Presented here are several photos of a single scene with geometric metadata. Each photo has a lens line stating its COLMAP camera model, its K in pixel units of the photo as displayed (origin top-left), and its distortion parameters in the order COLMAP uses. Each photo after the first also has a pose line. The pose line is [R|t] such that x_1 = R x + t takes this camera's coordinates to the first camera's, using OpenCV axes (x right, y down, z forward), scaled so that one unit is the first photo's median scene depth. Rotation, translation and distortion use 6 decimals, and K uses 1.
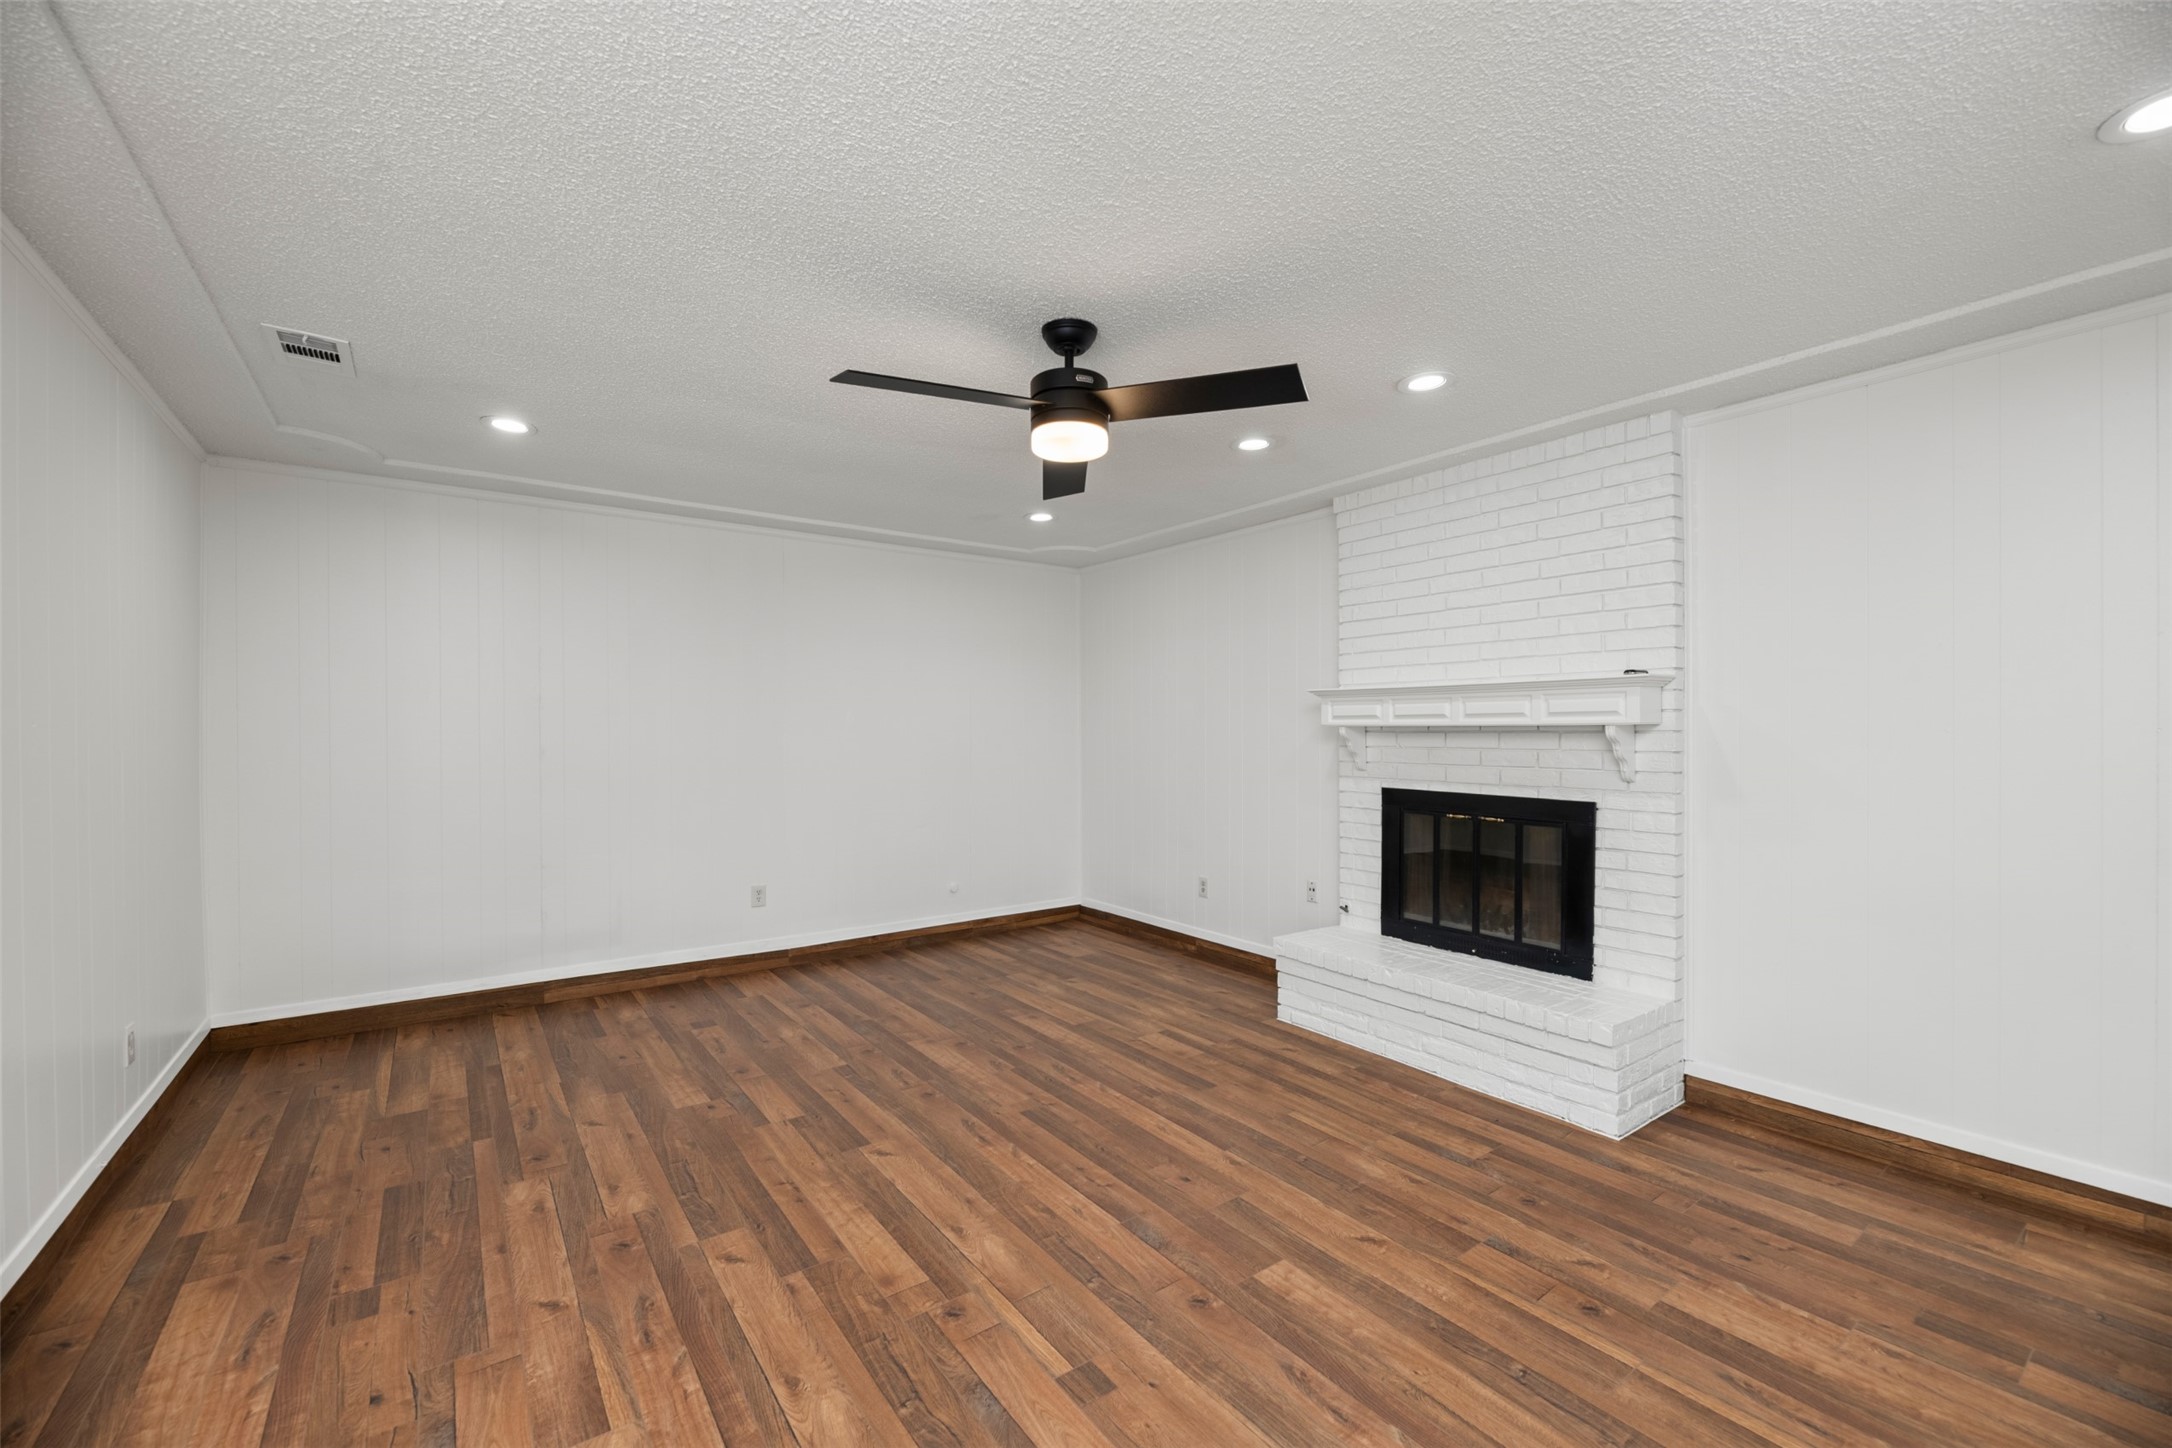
lens RADIAL K [[873.1, 0, 1073.4], [0, 873.1, 743.4], [0, 0, 1]] dist [-0.003586, -0.000223]
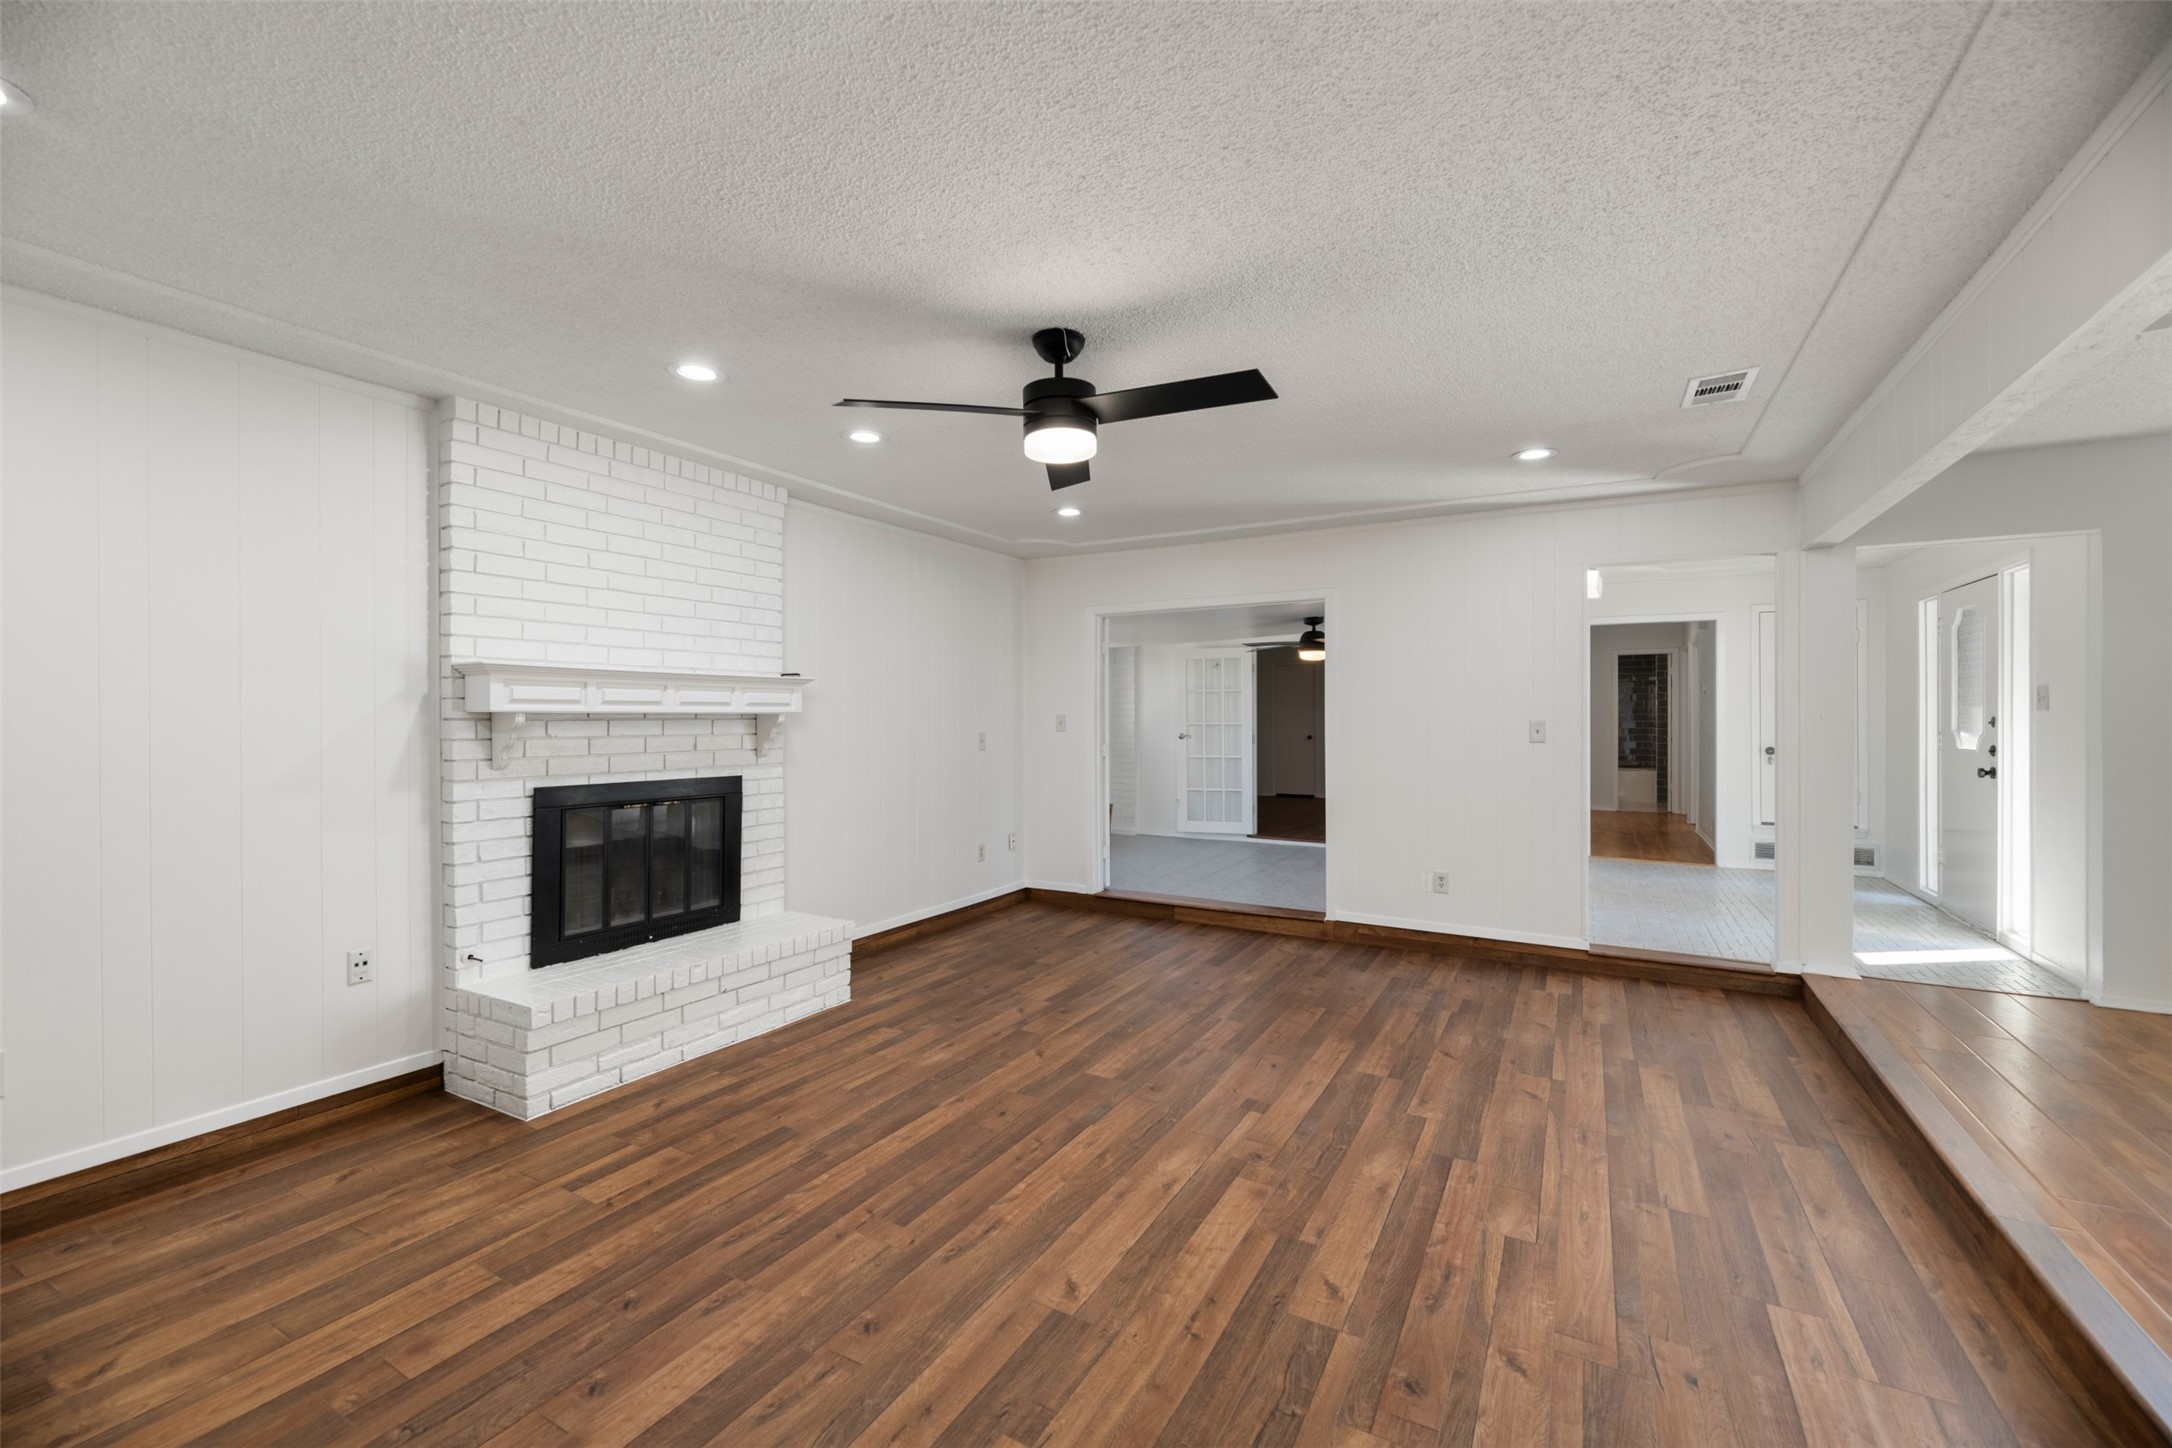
lens RADIAL K [[873.1, 0, 1095.3], [0, 873.1, 712.8], [0, 0, 1]] dist [-0.003586, -0.000223]
pose [[-0.416789, 0.004658, 0.908991, -0.861783], [0.015168, 0.999883, 0.001830, -0.018956], [-0.908877, 0.014550, -0.416811, 1.224088]]
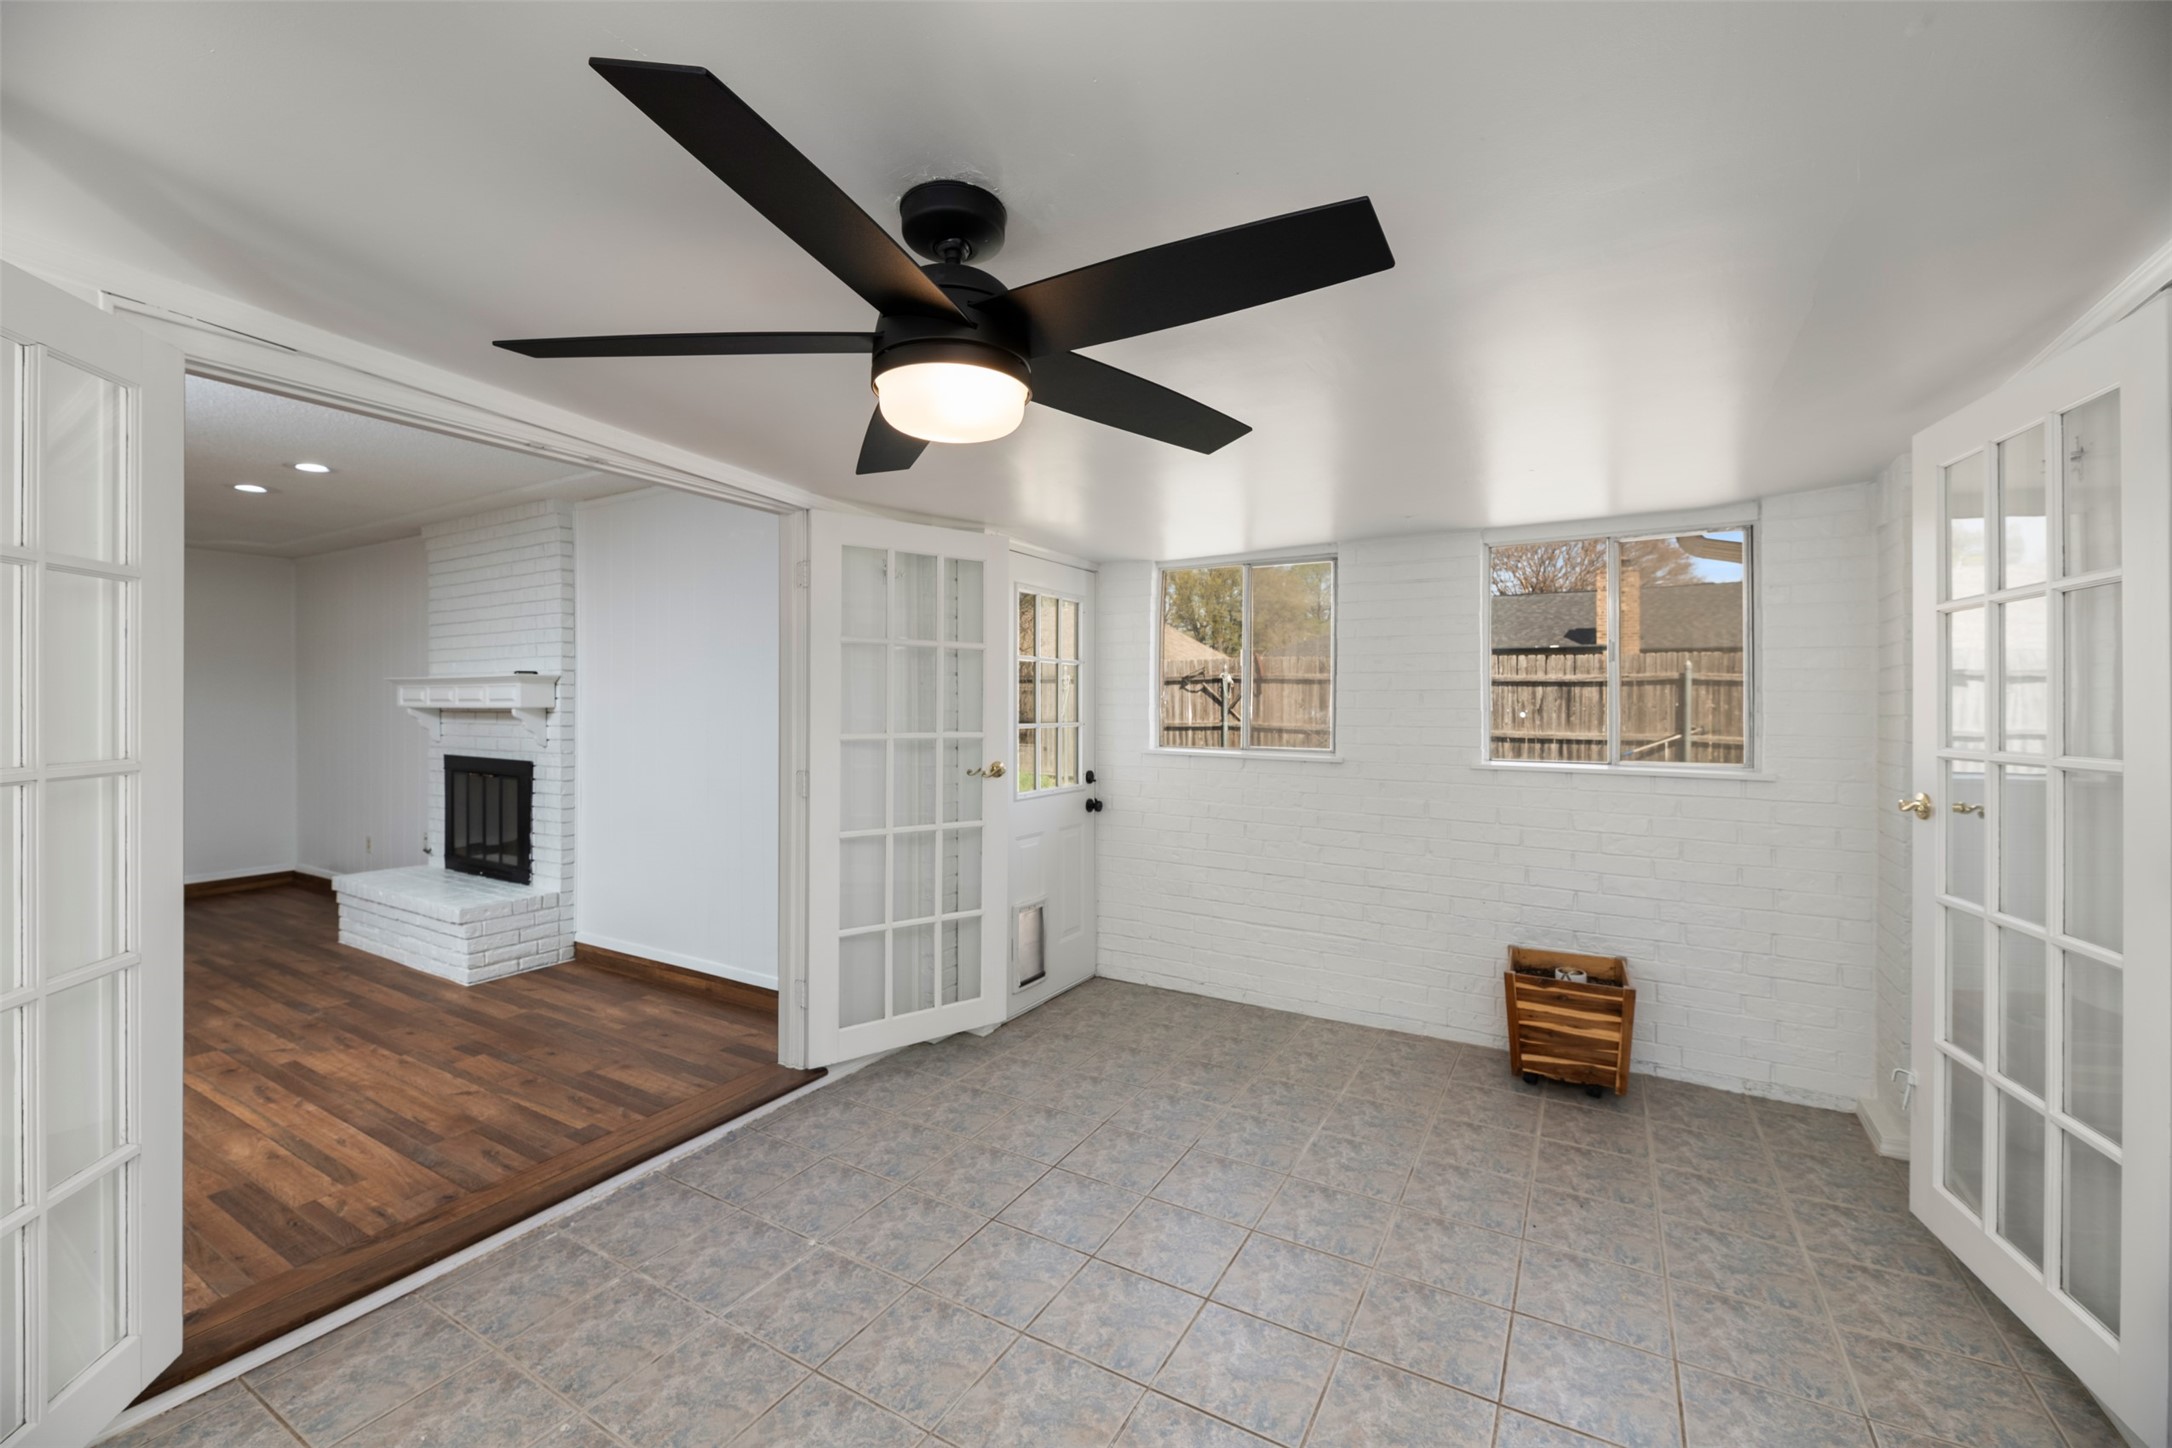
lens RADIAL K [[873.1, 0, 1086.3], [0, 873.1, 705.8], [0, 0, 1]] dist [-0.003586, -0.000223]
pose [[0.915530, 0.003358, 0.402237, 0.985641], [0.001727, 0.999923, -0.012279, -0.005929], [-0.402247, 0.011937, 0.915453, -0.798728]]
